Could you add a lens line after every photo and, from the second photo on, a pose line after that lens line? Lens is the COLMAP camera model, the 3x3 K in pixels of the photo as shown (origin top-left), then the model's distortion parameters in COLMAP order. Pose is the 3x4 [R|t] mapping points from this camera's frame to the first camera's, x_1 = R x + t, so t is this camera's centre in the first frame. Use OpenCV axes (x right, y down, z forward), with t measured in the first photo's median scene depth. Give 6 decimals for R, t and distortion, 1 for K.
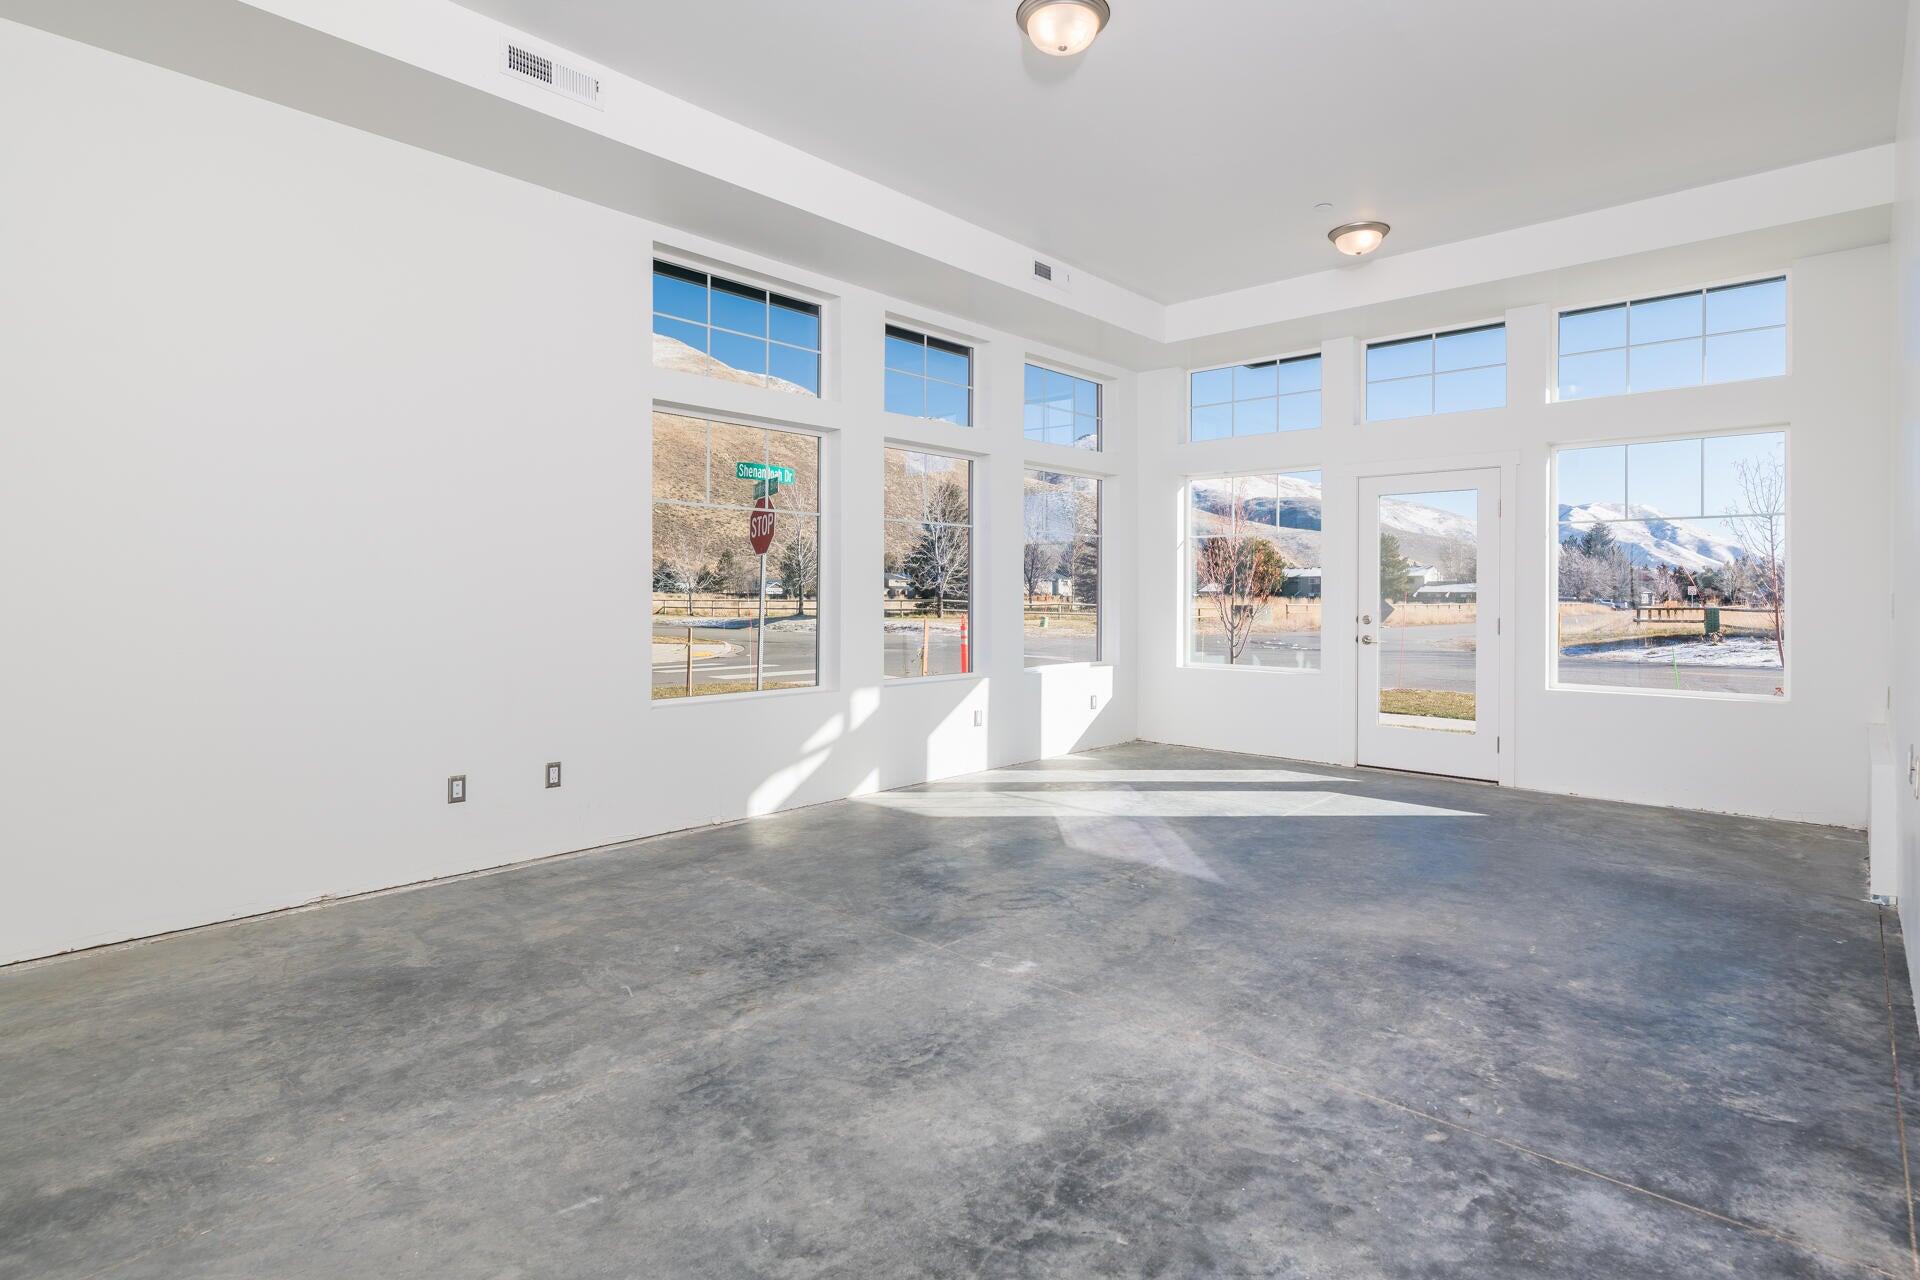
lens RADIAL K [[950.9, 0, 980.9], [0, 950.9, 604.2], [0, 0, 1]] dist [-0.004215, 0.000041]
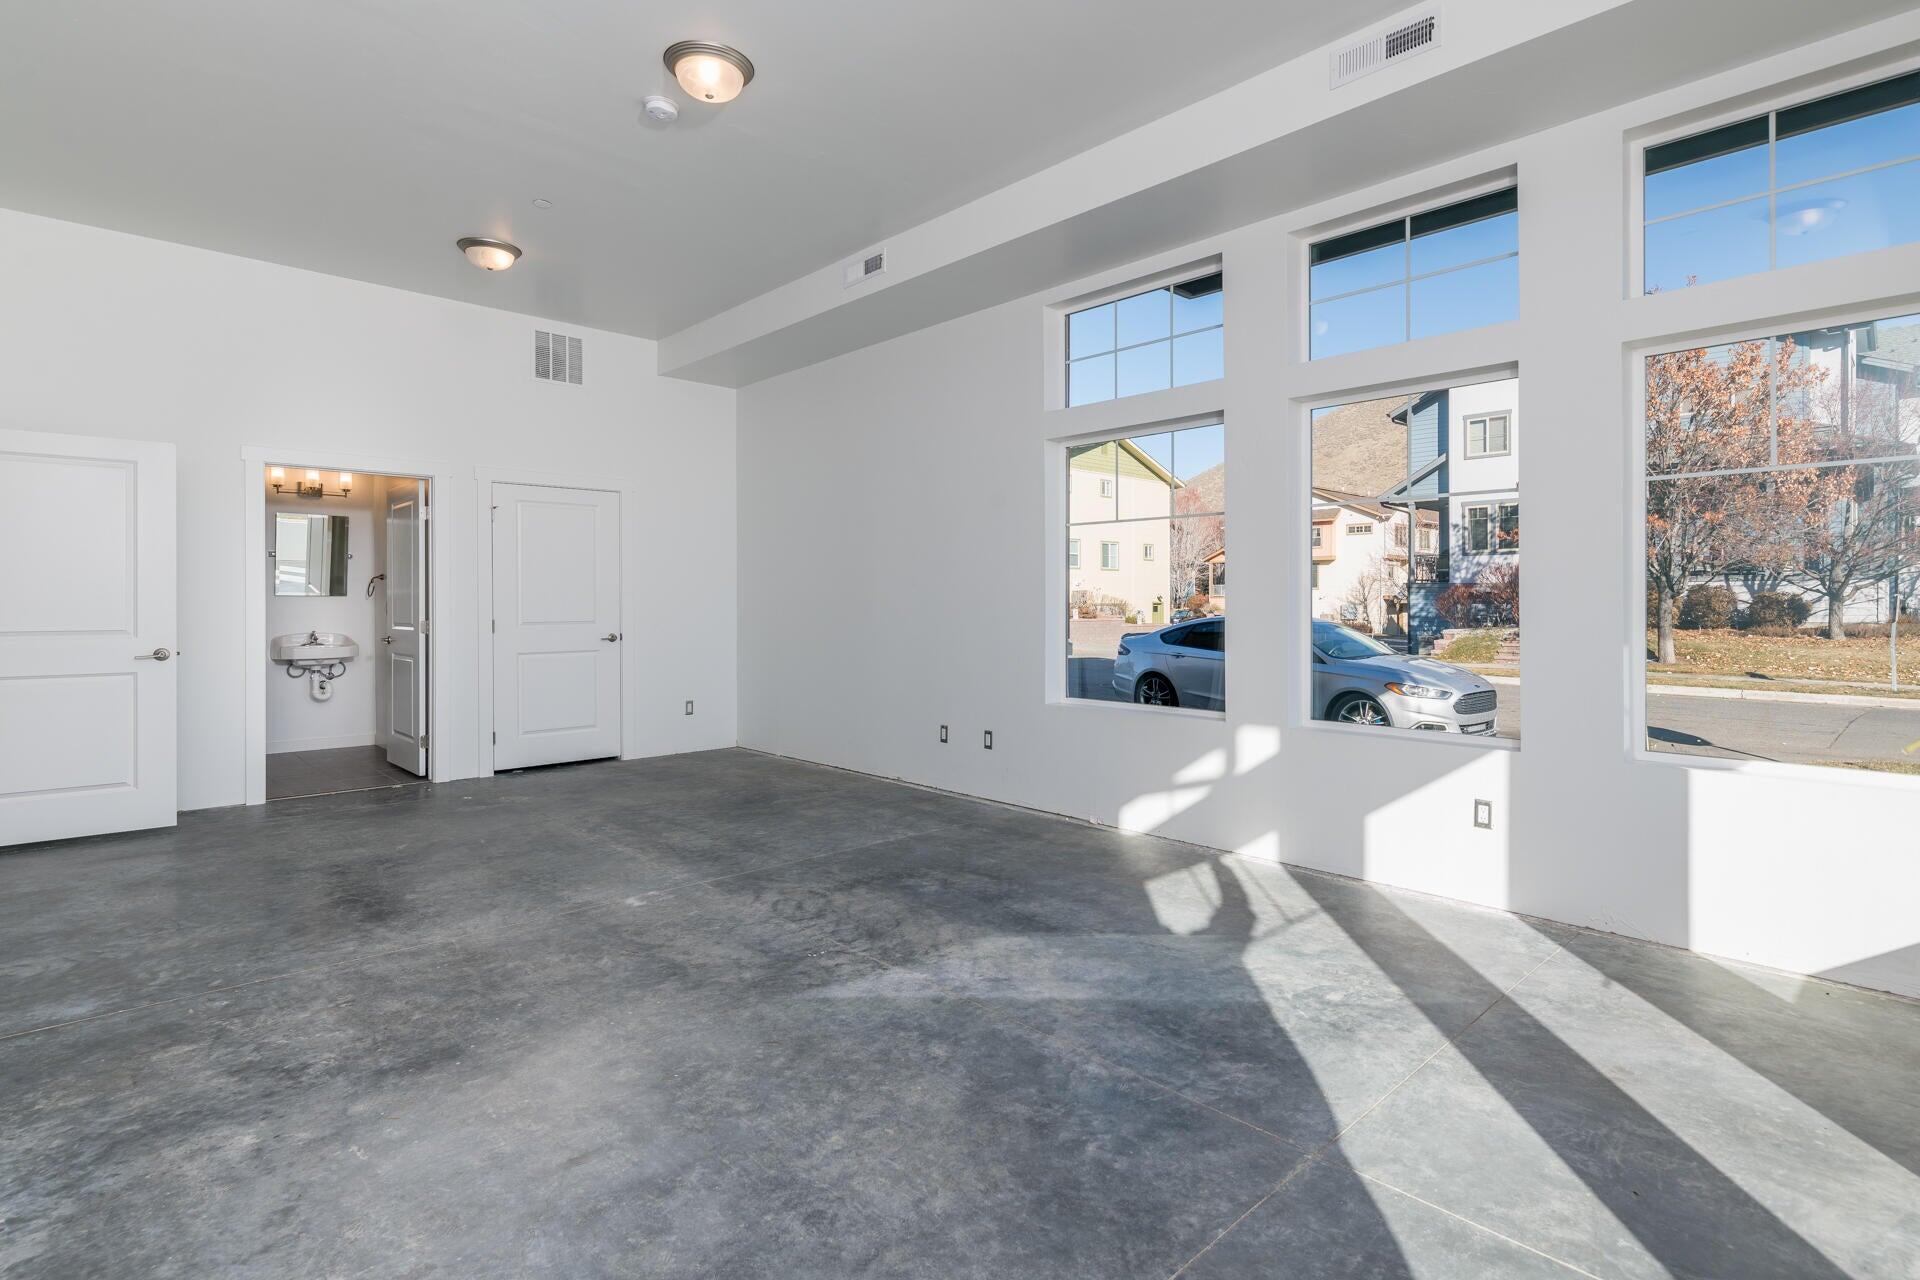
lens RADIAL K [[950.9, 0, 1031.1], [0, 950.9, 628.7], [0, 0, 1]] dist [-0.004215, 0.000041]
pose [[-0.034960, 0.022502, -0.999135, 1.358741], [-0.014309, 0.999633, 0.023013, -0.018283], [0.999286, 0.015101, -0.034625, 1.664880]]
